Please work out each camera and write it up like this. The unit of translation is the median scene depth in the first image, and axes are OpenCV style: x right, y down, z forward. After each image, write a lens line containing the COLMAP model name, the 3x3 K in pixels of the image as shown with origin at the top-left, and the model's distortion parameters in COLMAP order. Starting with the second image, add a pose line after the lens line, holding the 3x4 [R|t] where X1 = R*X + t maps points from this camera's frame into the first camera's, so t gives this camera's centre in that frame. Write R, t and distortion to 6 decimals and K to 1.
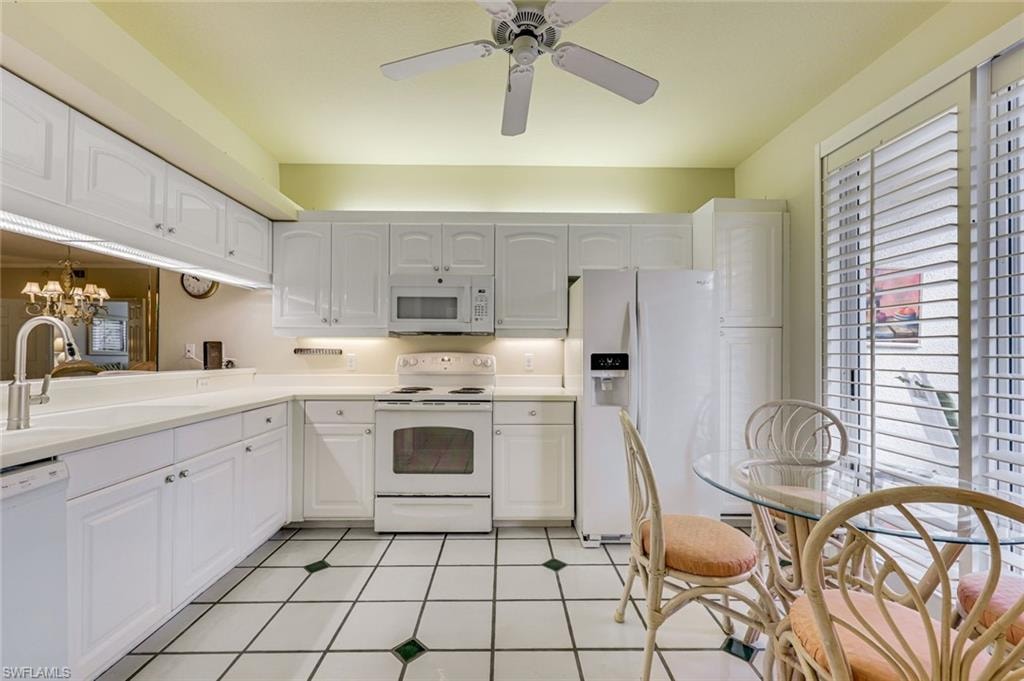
lens RADIAL K [[416.7, 0, 509.2], [0, 416.7, 347.8], [0, 0, 1]] dist [0.004088, -0.000321]
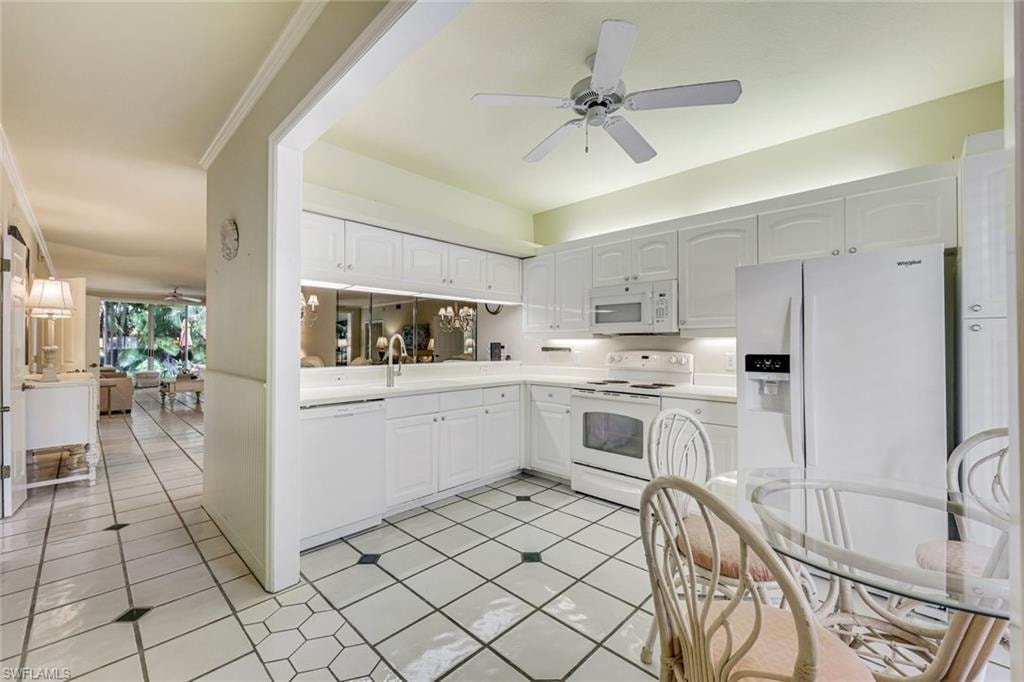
lens RADIAL K [[416.7, 0, 515.1], [0, 416.7, 340.0], [0, 0, 1]] dist [0.004088, -0.000321]
pose [[0.715713, -0.010634, -0.698314, 0.450045], [0.008399, 0.999943, -0.006619, -0.015999], [0.698344, -0.001128, 0.715761, -0.049607]]
